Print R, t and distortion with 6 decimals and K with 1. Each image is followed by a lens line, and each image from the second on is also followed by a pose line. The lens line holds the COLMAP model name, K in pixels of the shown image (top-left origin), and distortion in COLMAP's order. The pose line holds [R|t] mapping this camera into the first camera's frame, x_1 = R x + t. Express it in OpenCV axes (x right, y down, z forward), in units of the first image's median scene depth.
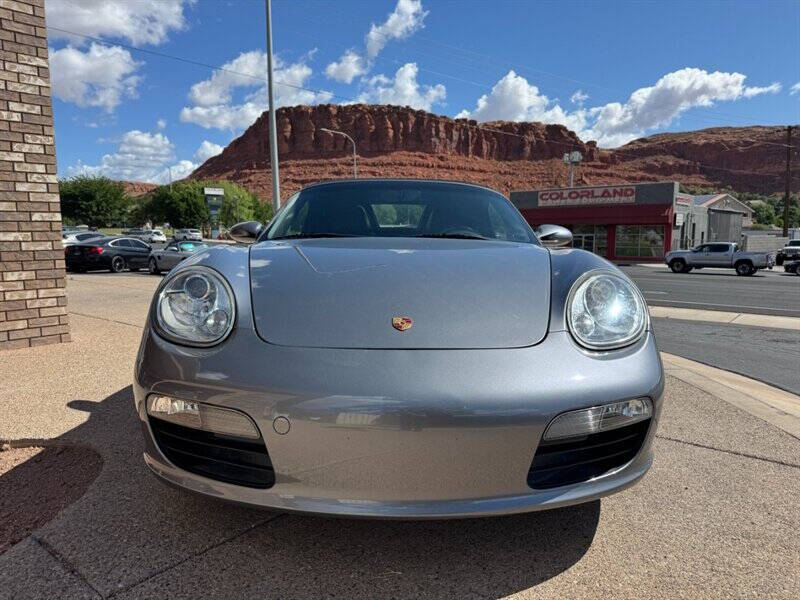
lens RADIAL K [[567.8, 0, 398.3], [0, 567.8, 305.3], [0, 0, 1]] dist [0.034772, -0.037228]
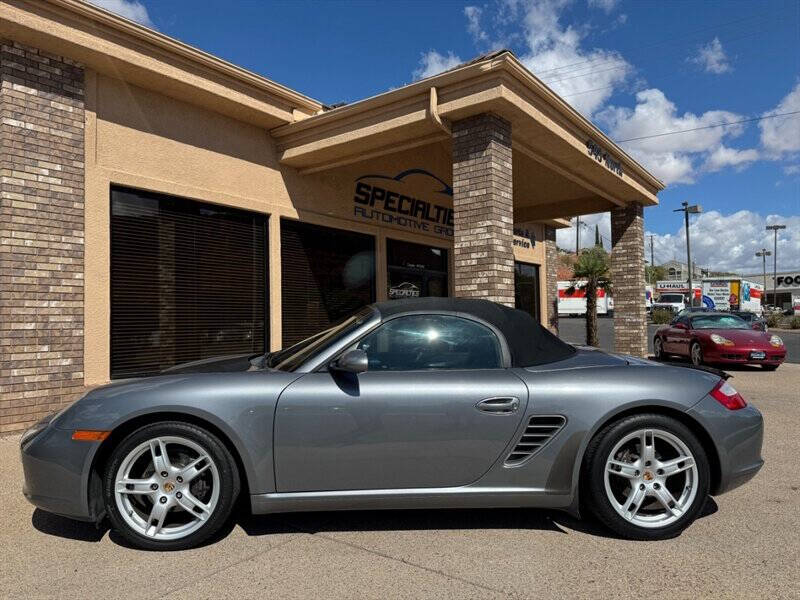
lens RADIAL K [[567.8, 0, 395.2], [0, 567.8, 301.2], [0, 0, 1]] dist [0.034772, -0.037228]
pose [[0.057519, -0.035674, -0.997707, 0.836563], [-0.112487, 0.992766, -0.041982, -0.132213], [0.991987, 0.114644, 0.053090, 0.703102]]
